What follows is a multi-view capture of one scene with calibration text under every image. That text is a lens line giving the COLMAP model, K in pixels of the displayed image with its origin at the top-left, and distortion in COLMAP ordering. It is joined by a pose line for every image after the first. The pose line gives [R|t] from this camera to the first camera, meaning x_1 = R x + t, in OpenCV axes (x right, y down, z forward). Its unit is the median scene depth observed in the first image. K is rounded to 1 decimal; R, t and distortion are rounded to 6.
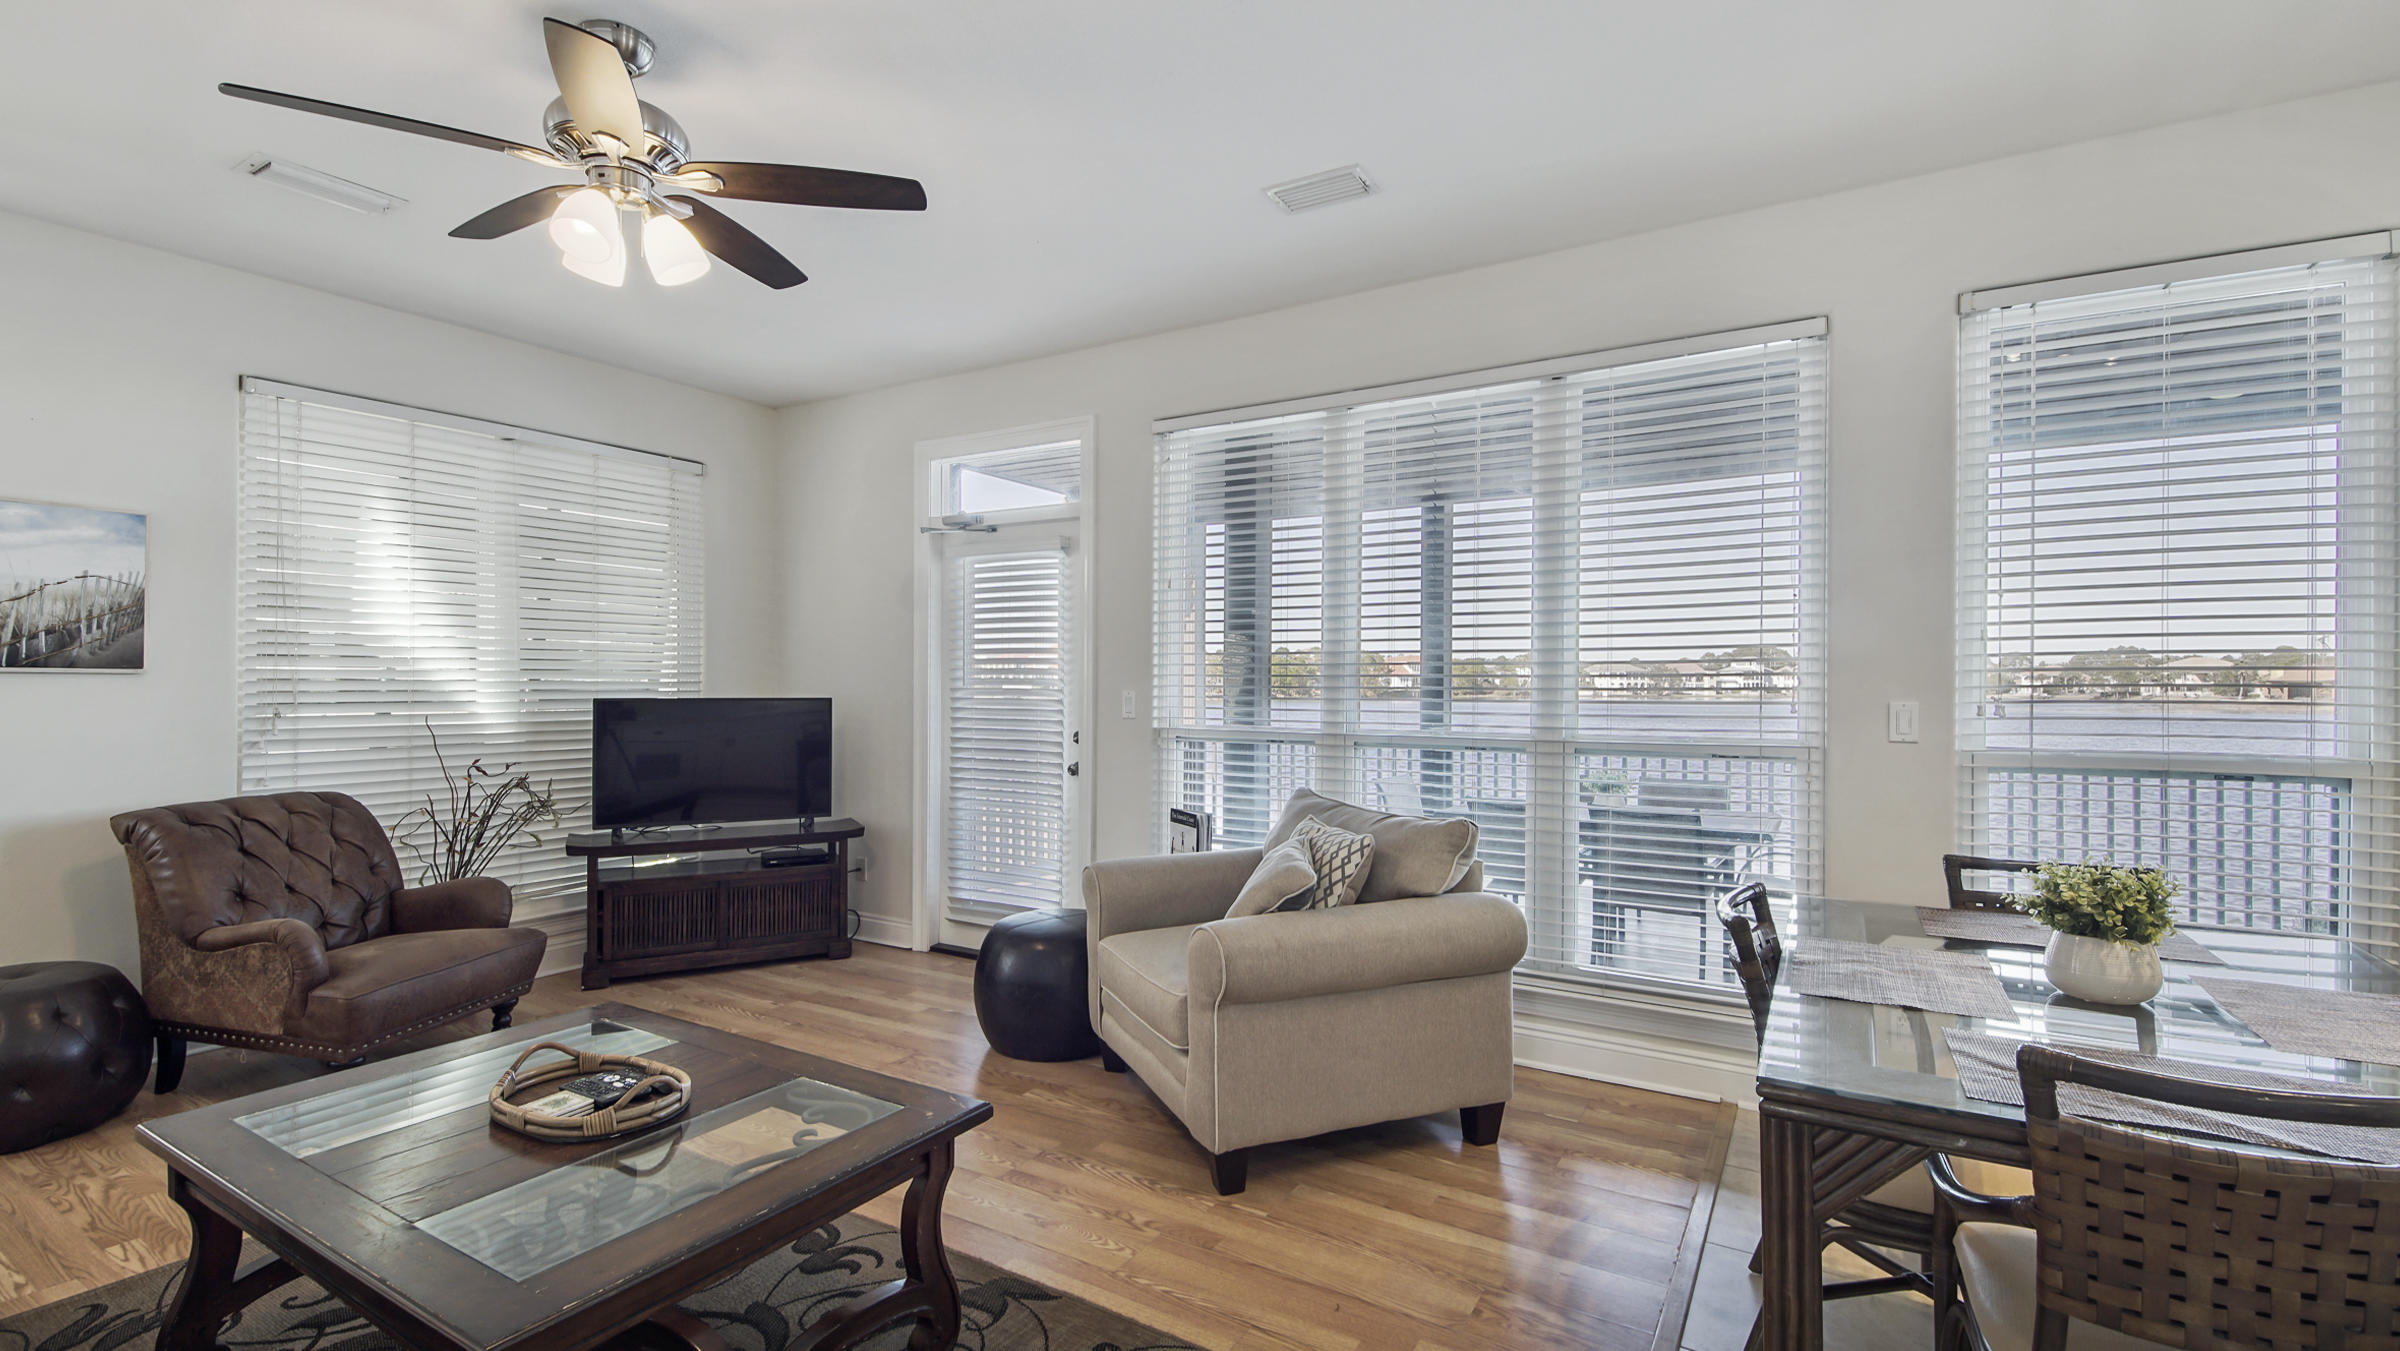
lens RADIAL K [[1071.3, 0, 1196.6], [0, 1071.3, 693.2], [0, 0, 1]] dist [0.040070, -0.022855]
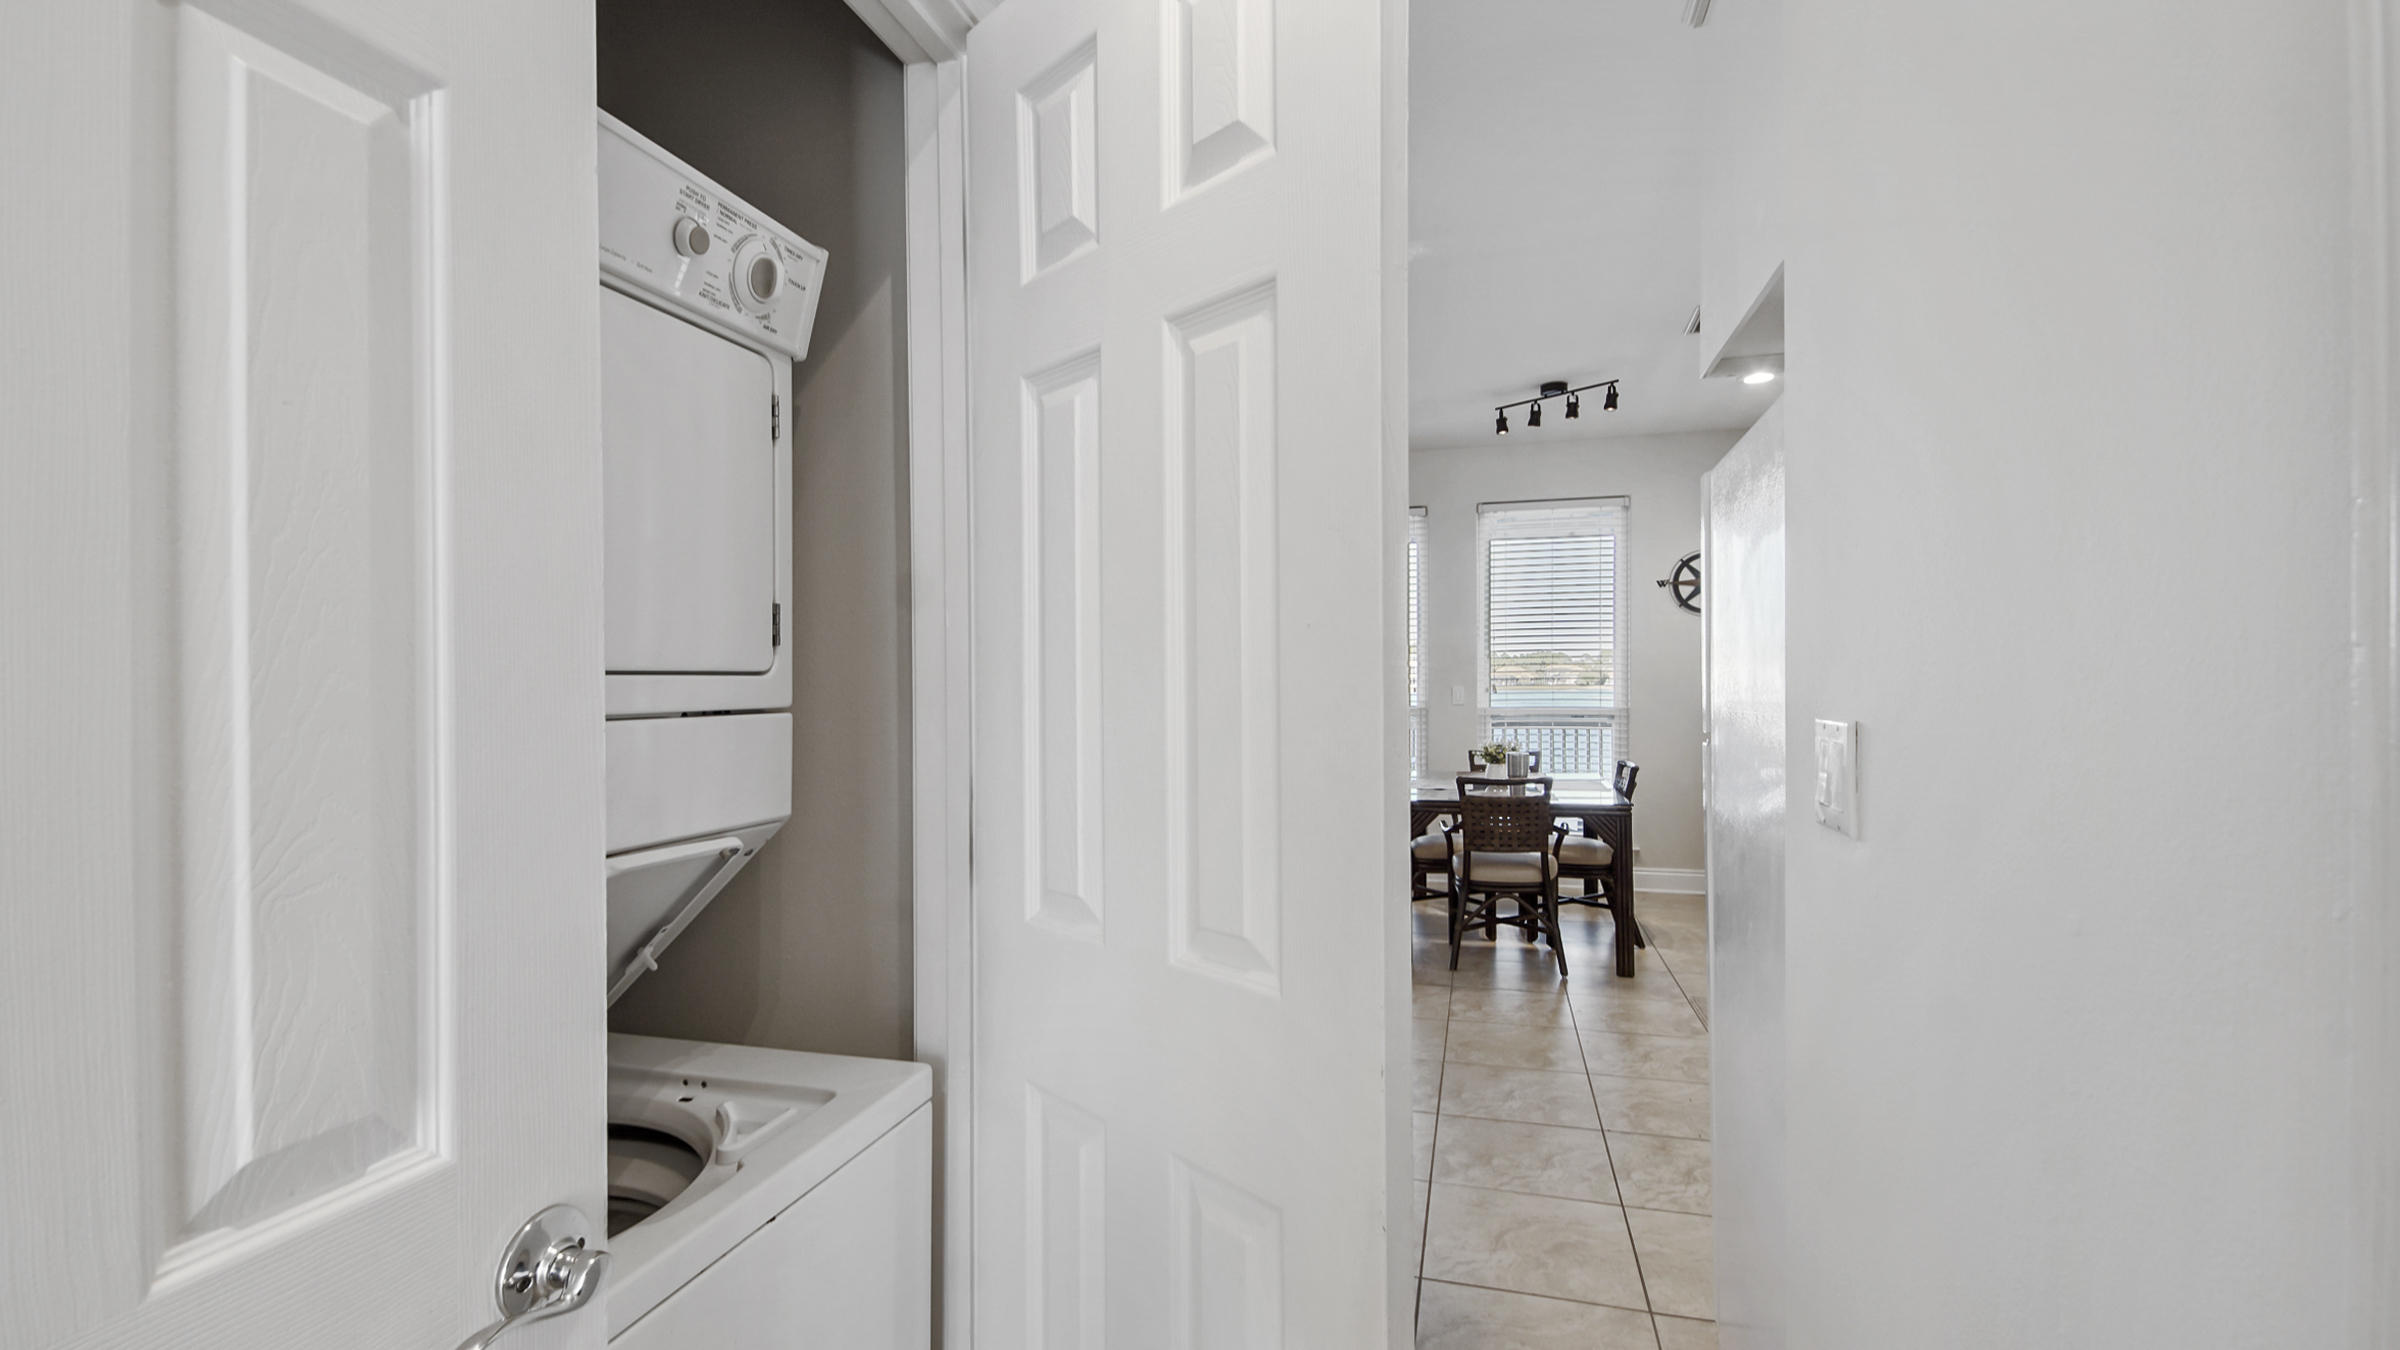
lens RADIAL K [[1071.3, 0, 1196.6], [0, 1071.3, 692.7], [0, 0, 1]] dist [0.040070, -0.022855]
pose [[0.961247, -0.011576, 0.275447, -0.422776], [0.010875, 0.999933, 0.004072, 0.005486], [-0.275476, -0.000919, 0.961308, -0.874614]]
